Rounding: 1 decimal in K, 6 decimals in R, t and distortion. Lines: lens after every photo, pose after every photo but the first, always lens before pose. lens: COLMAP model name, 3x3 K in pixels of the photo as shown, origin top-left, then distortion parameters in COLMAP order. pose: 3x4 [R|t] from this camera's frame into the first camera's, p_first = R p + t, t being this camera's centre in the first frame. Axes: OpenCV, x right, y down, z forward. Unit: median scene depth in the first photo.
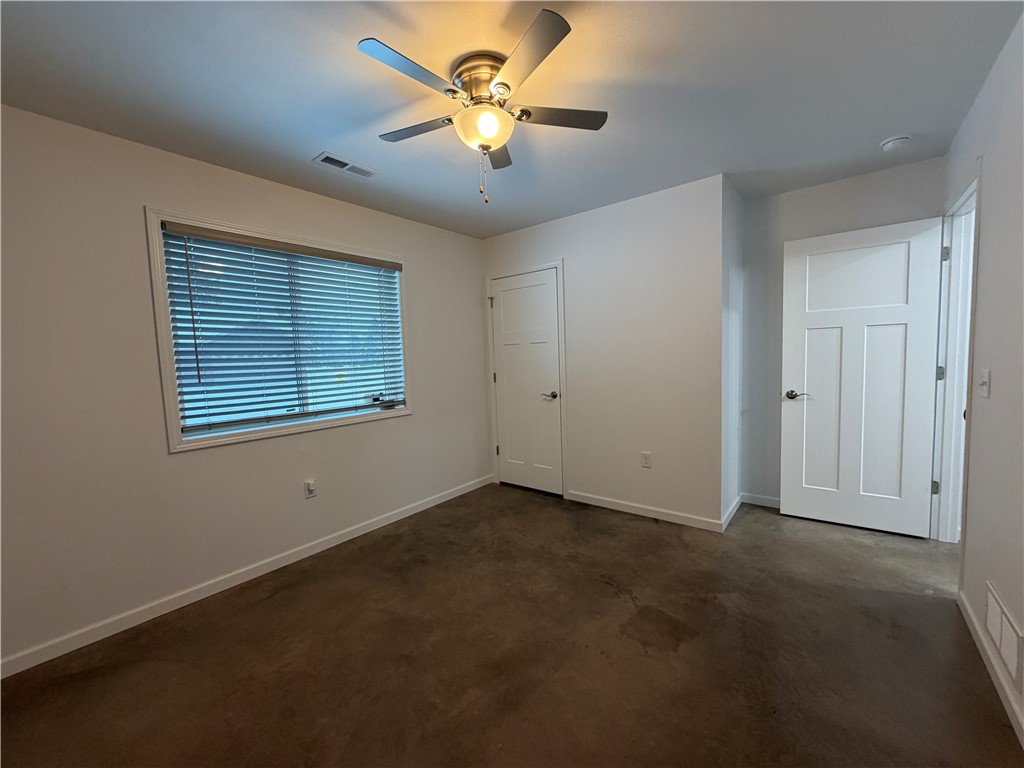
lens RADIAL K [[406.9, 0, 512.4], [0, 406.9, 384.7], [0, 0, 1]] dist [0.001062, -0.000498]
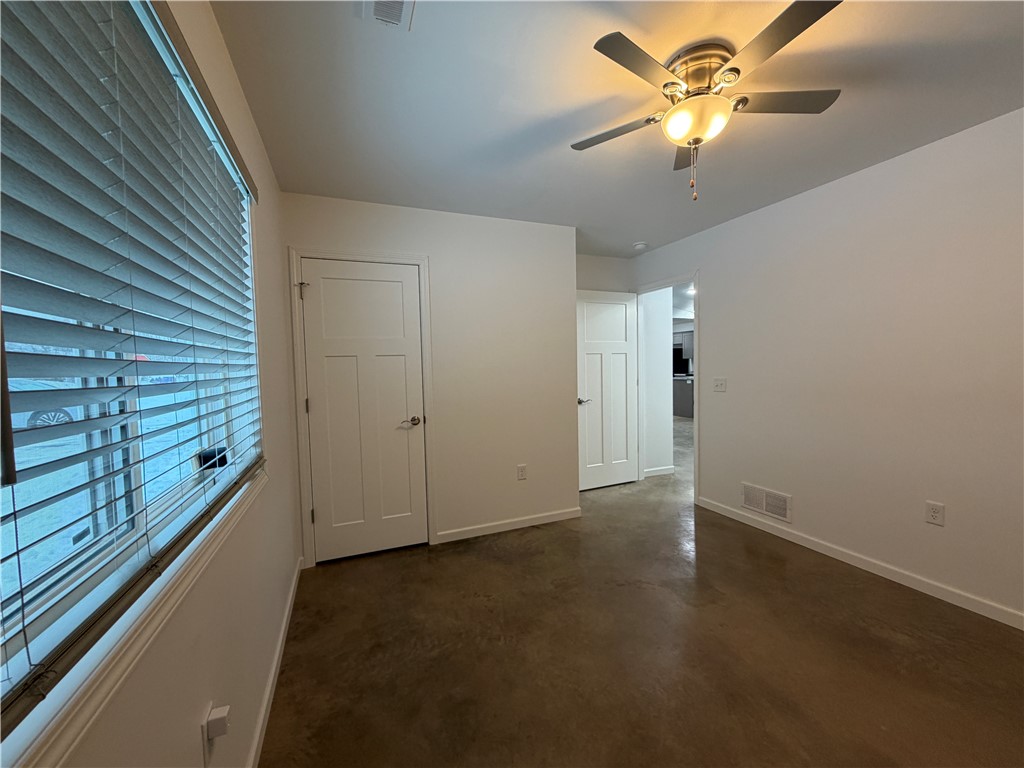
lens RADIAL K [[406.9, 0, 509.3], [0, 406.9, 383.3], [0, 0, 1]] dist [0.001062, -0.000498]
pose [[0.489287, -0.016139, 0.871974, -0.594390], [0.068657, 0.997439, -0.020064, -0.023221], [-0.869416, 0.069684, 0.489142, 0.509995]]
